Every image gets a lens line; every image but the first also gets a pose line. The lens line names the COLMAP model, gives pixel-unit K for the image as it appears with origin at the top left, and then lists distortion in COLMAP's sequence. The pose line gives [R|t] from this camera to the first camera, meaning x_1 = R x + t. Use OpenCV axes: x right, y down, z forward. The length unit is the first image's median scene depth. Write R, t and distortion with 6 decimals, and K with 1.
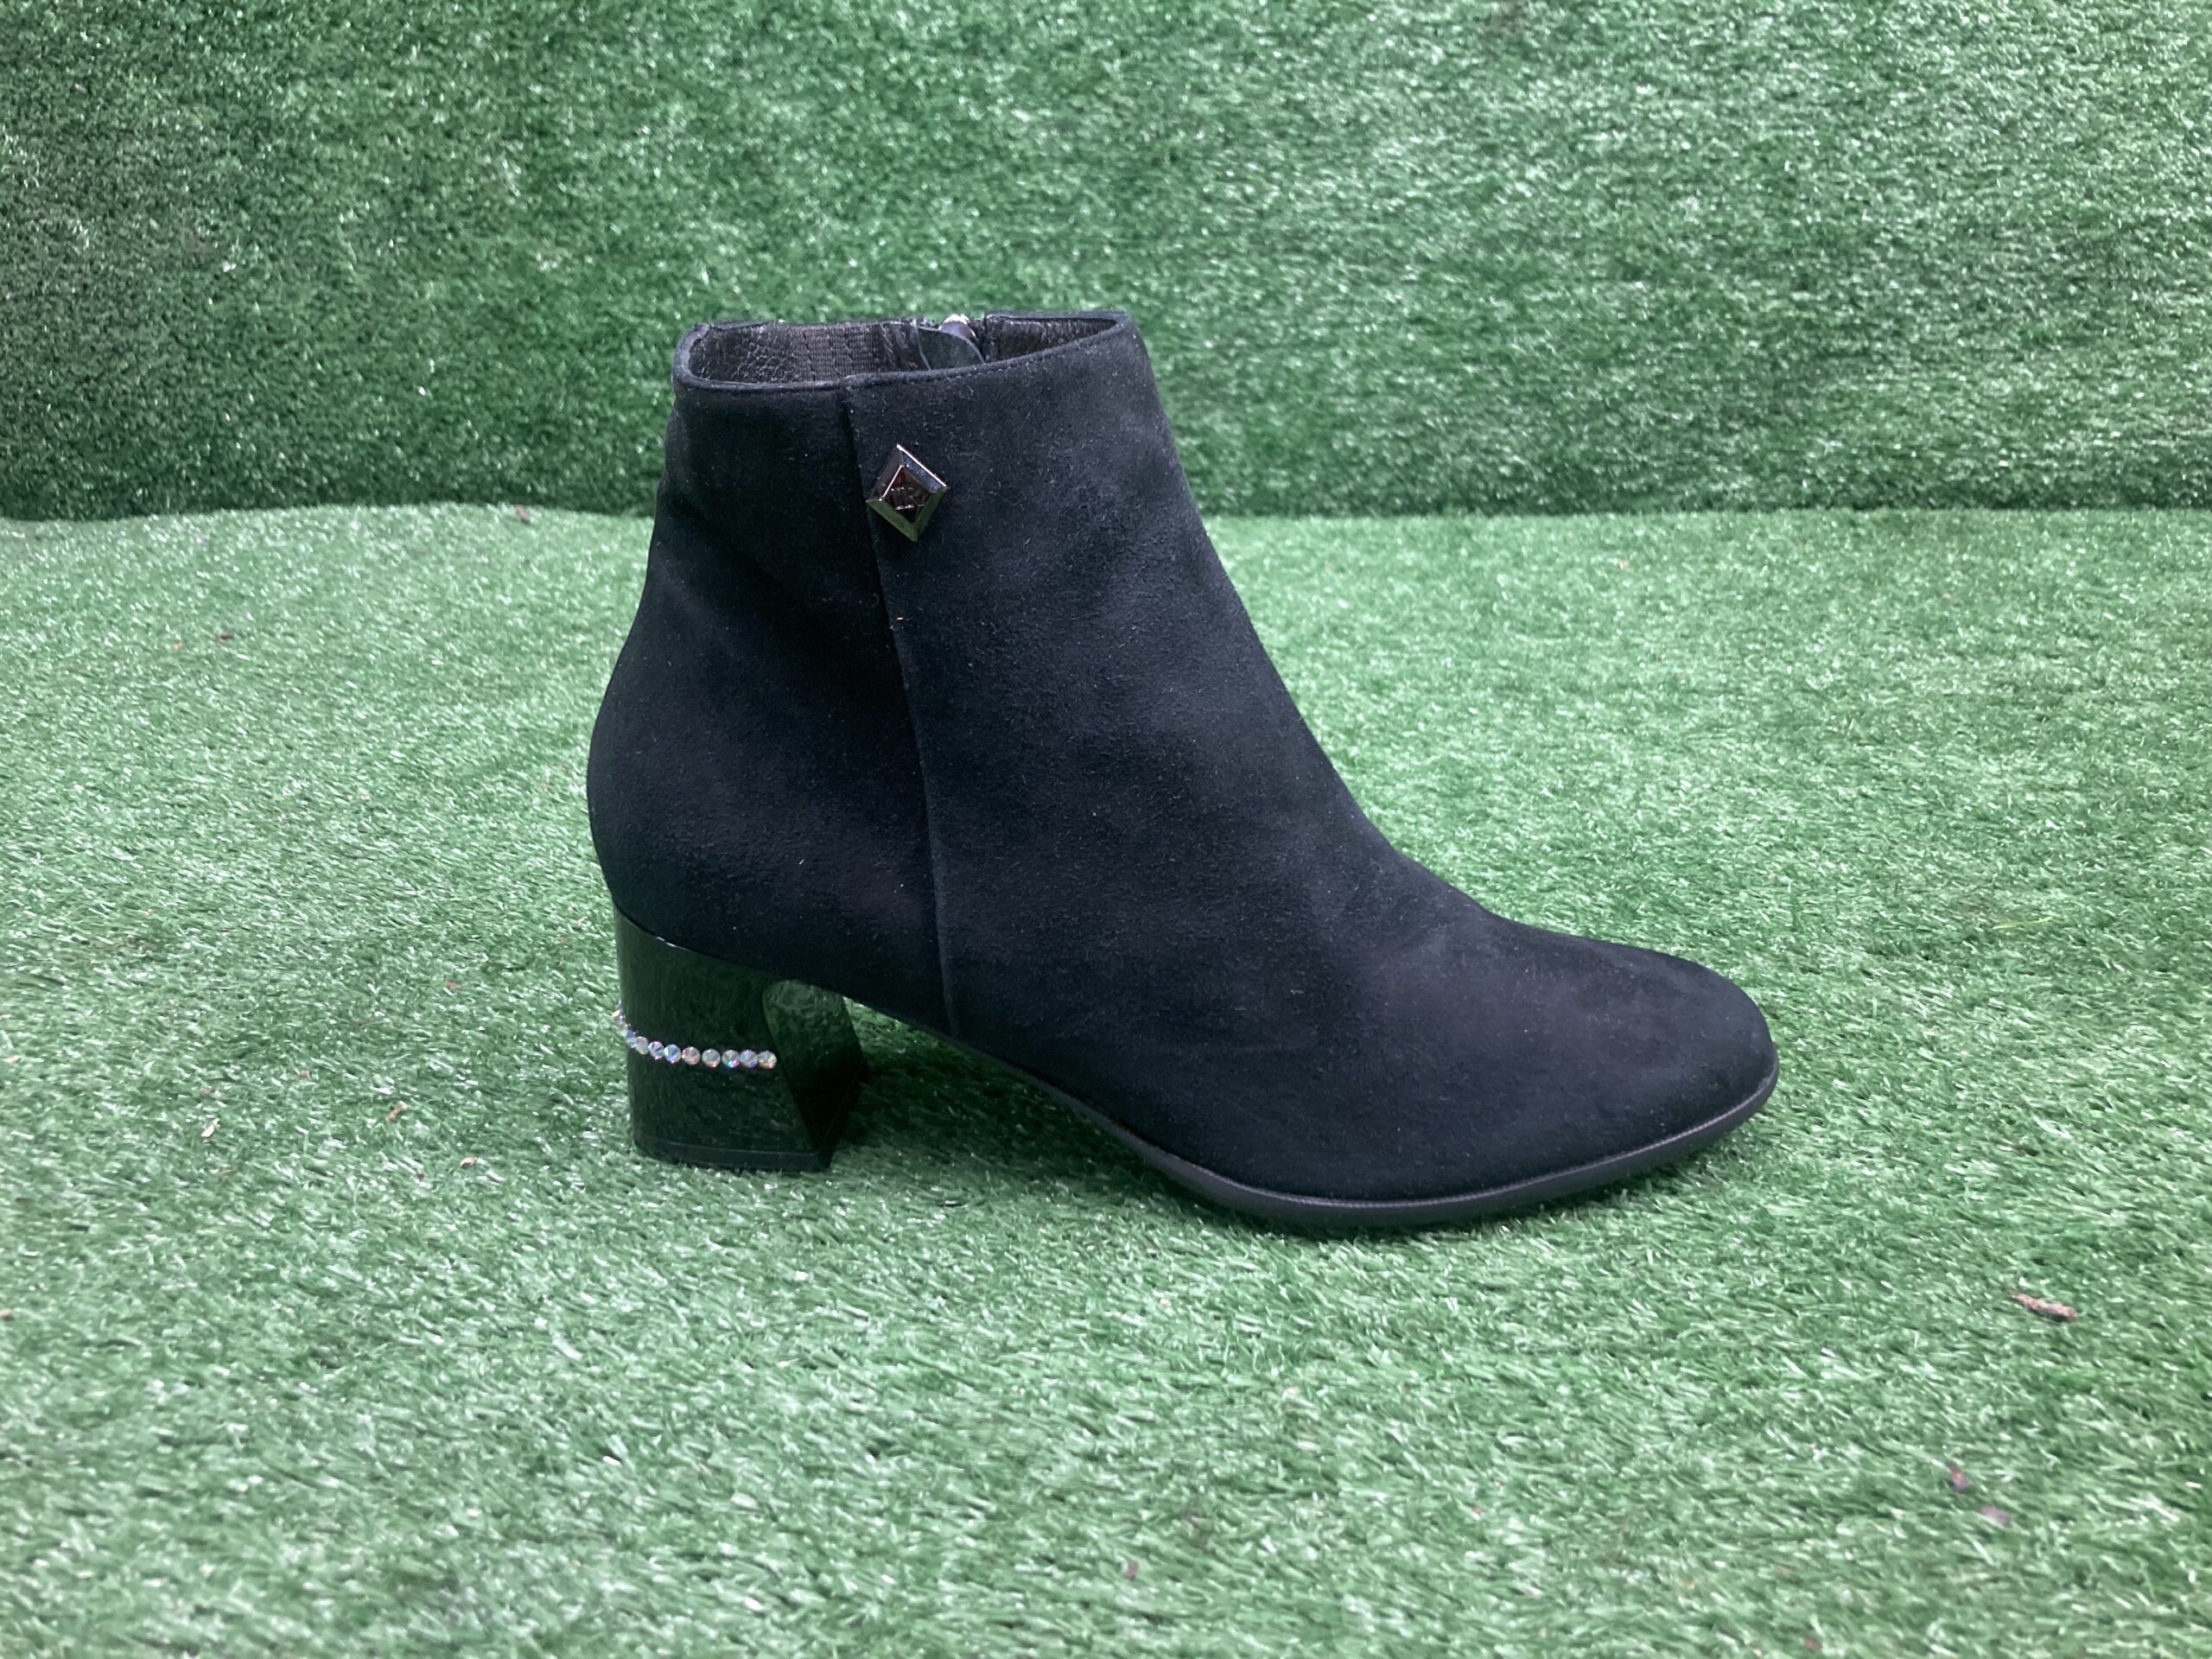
lens RADIAL K [[1879.0, 0, 1088.3], [0, 1879.0, 810.5], [0, 0, 1]] dist [0.001112, 0.006273]
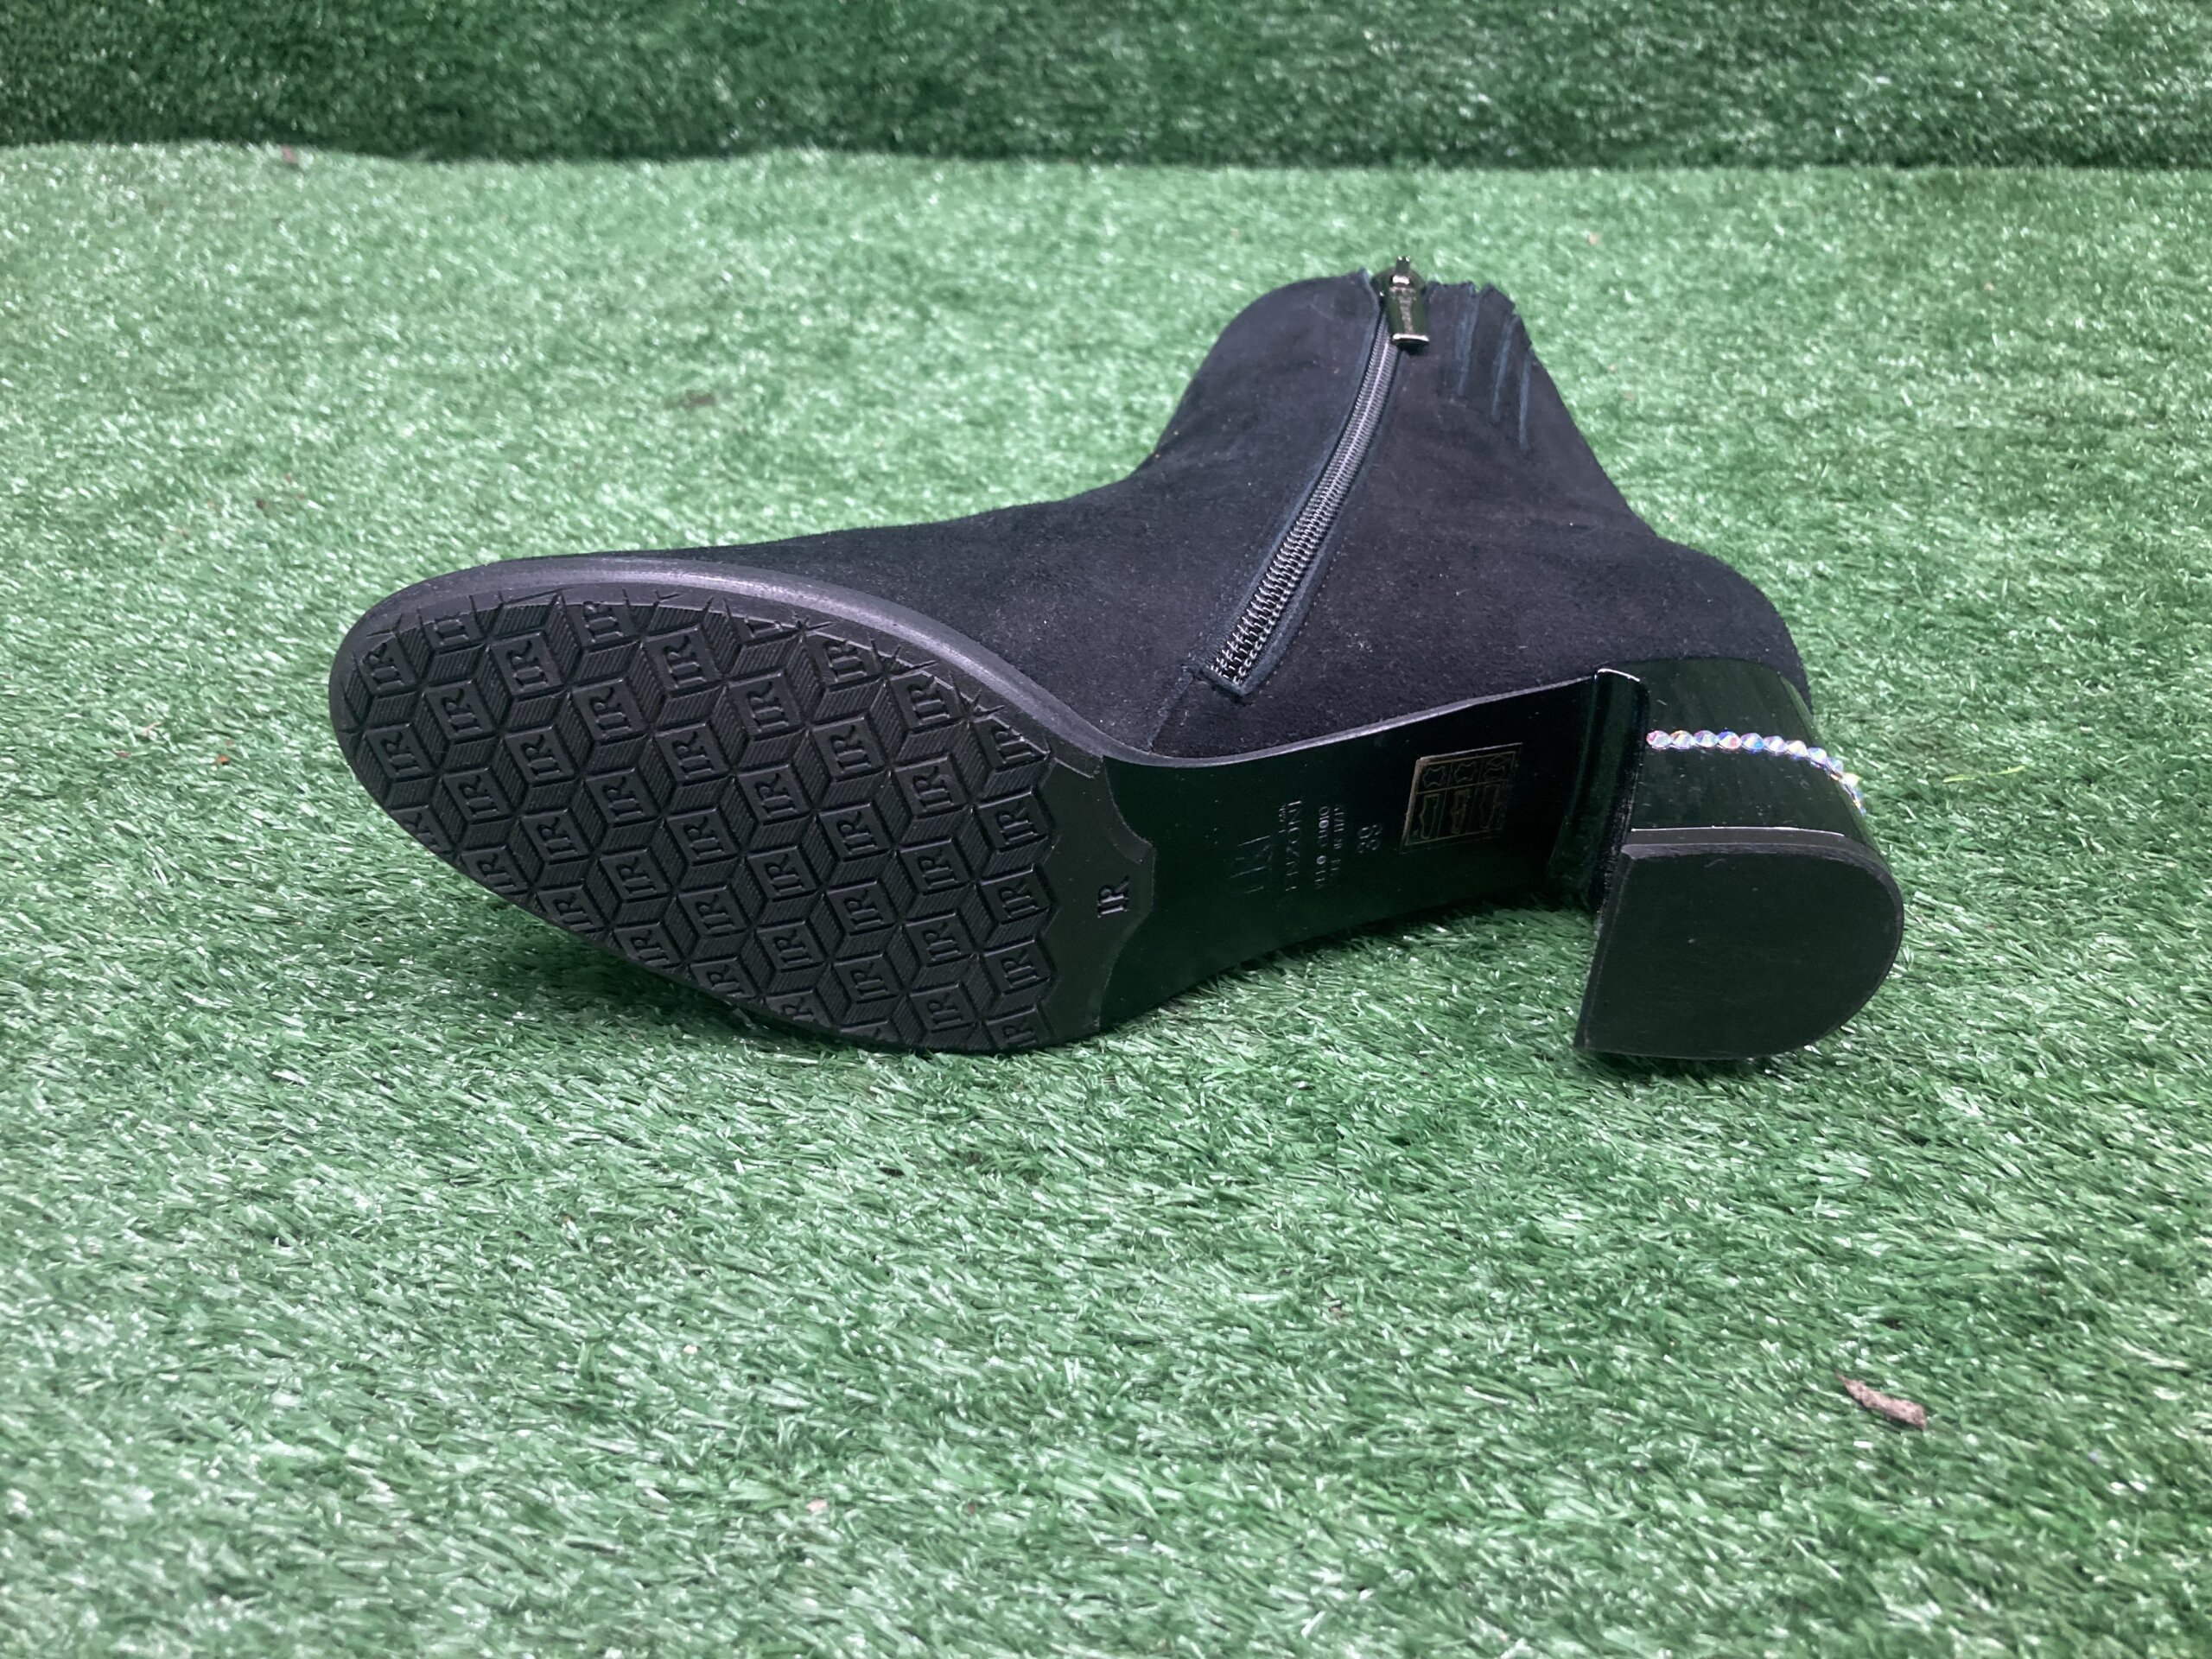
lens RADIAL K [[1879.0, 0, 1064.3], [0, 1879.0, 813.1], [0, 0, 1]] dist [0.001112, 0.006273]
pose [[0.998772, 0.025026, -0.042758, 0.108015], [-0.016120, 0.980236, 0.197171, -0.048870], [0.046847, -0.196240, 0.979436, 0.157829]]
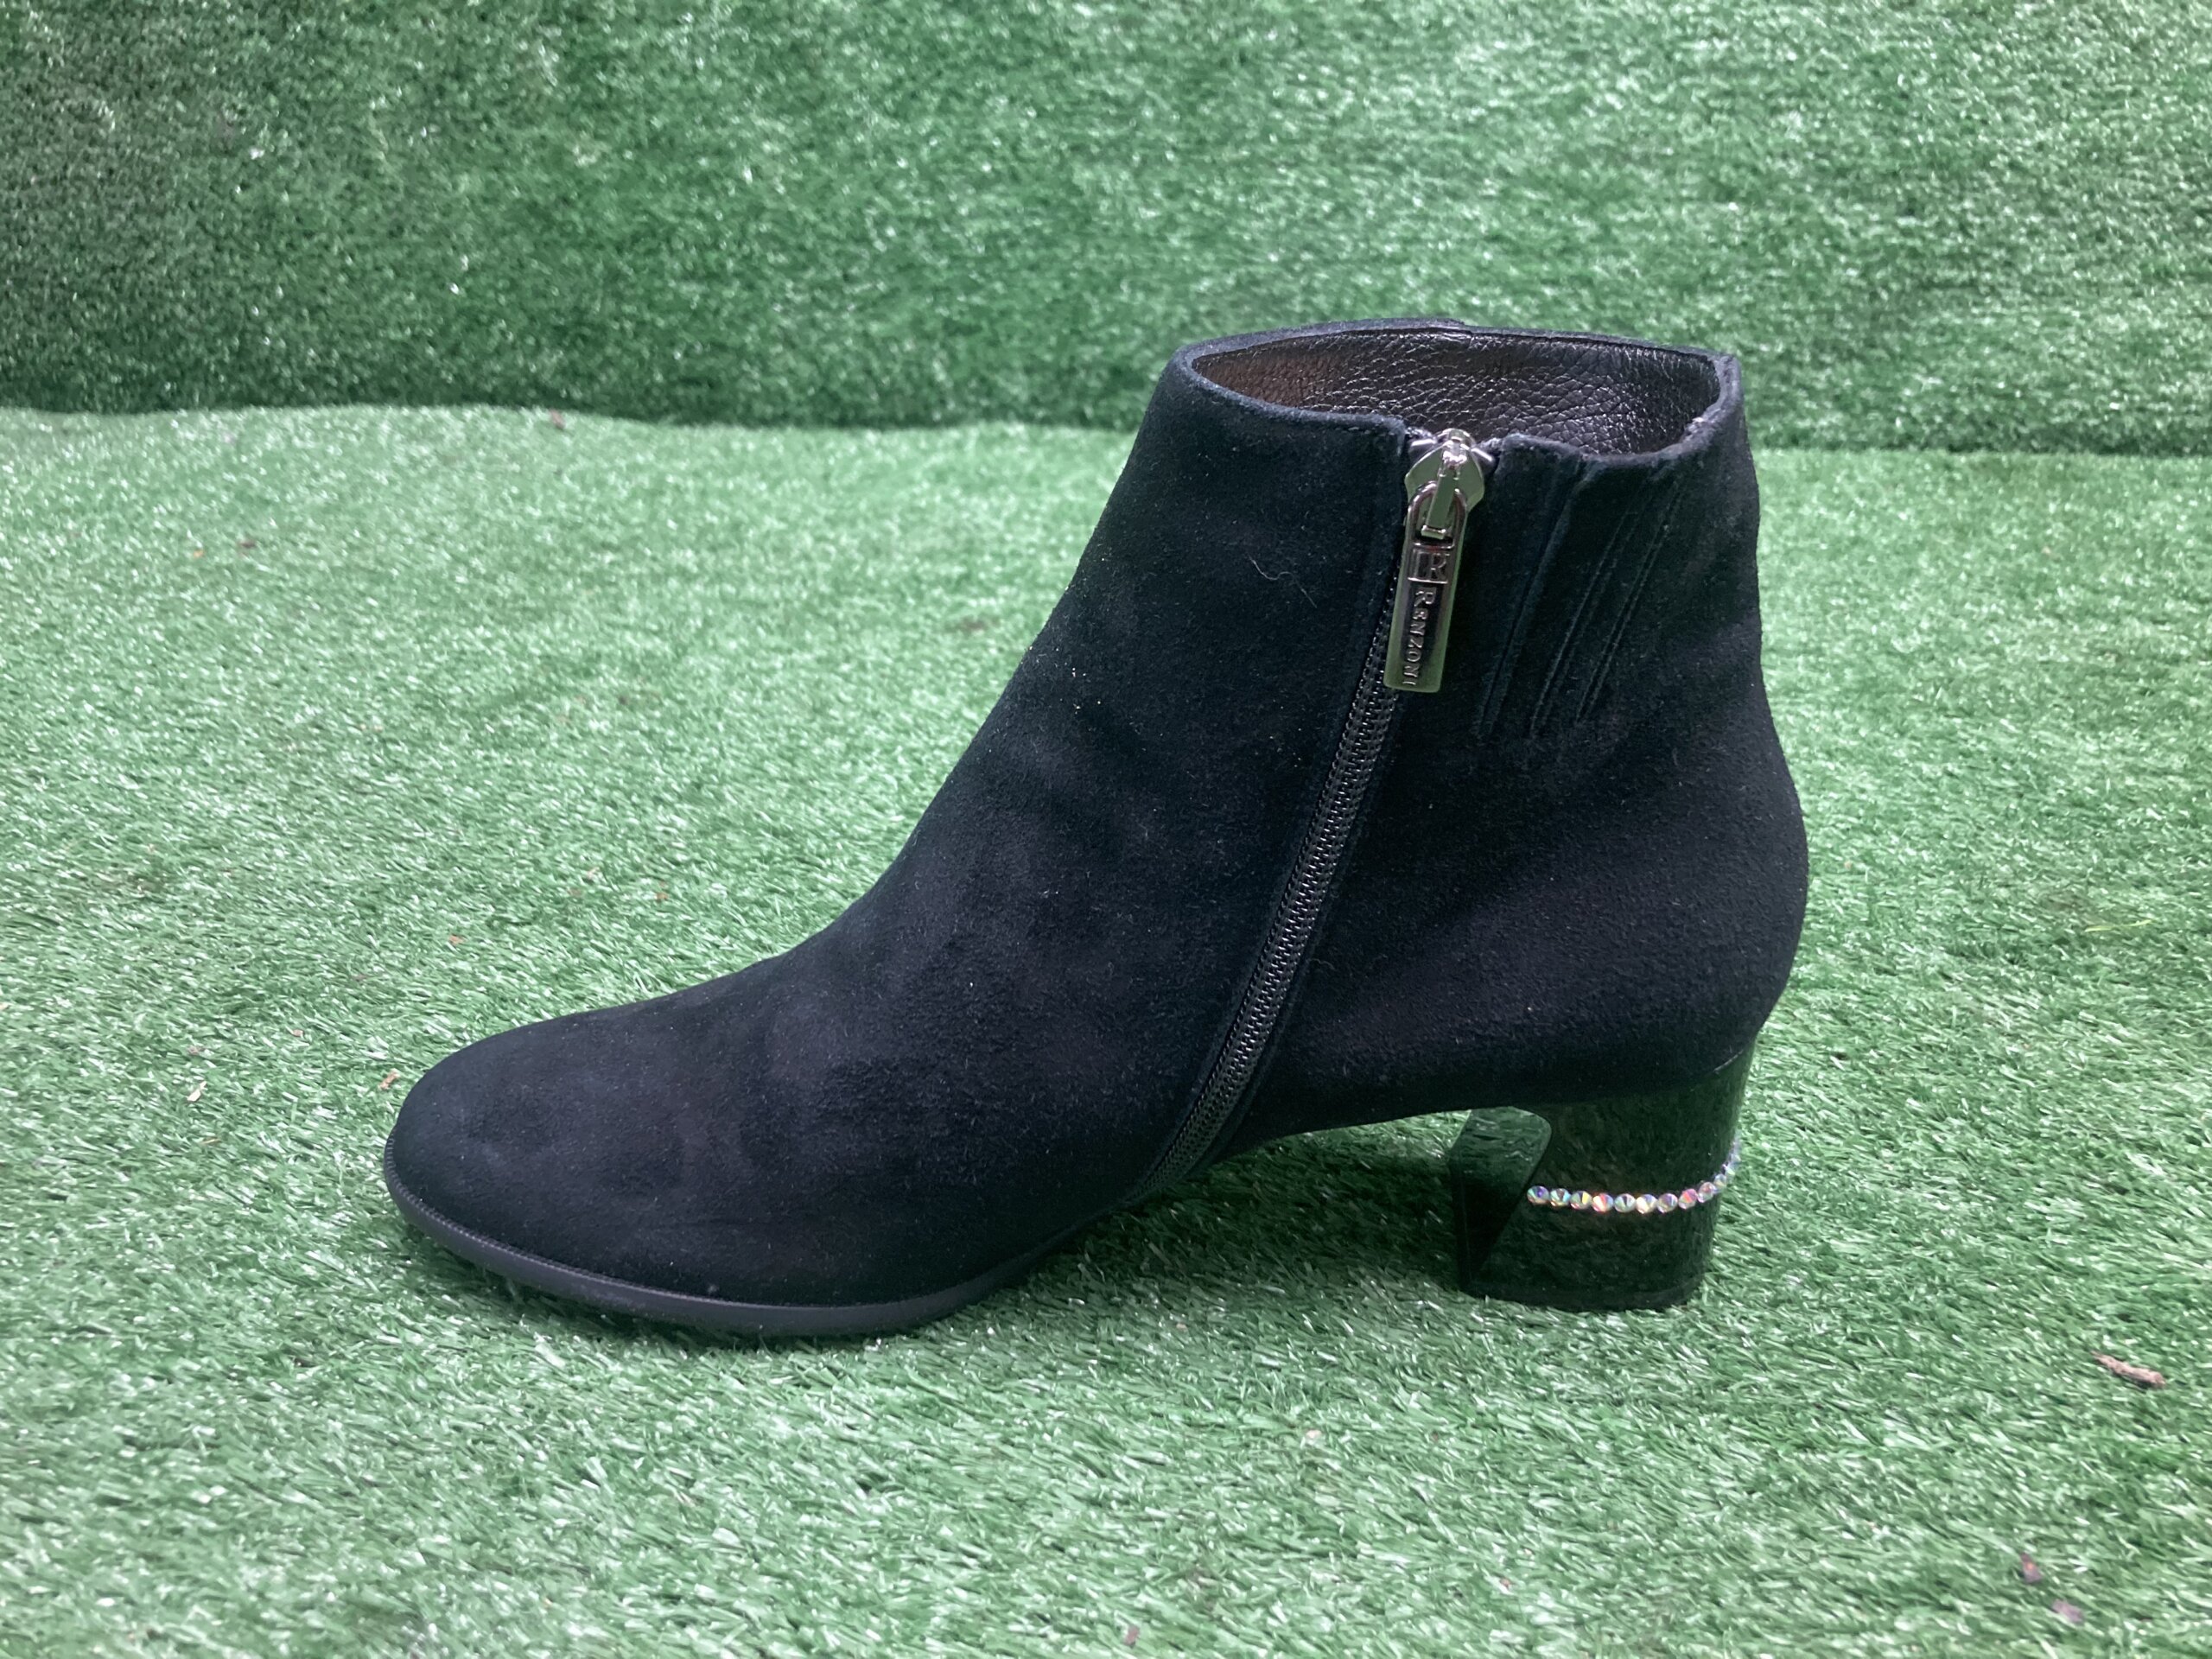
lens RADIAL K [[1879.0, 0, 1077.7], [0, 1879.0, 816.9], [0, 0, 1]] dist [0.001112, 0.006273]
pose [[0.998983, 0.032684, -0.031052, 0.004789], [-0.030753, 0.997678, 0.060766, -0.024686], [0.032966, -0.059750, 0.997669, 0.036111]]
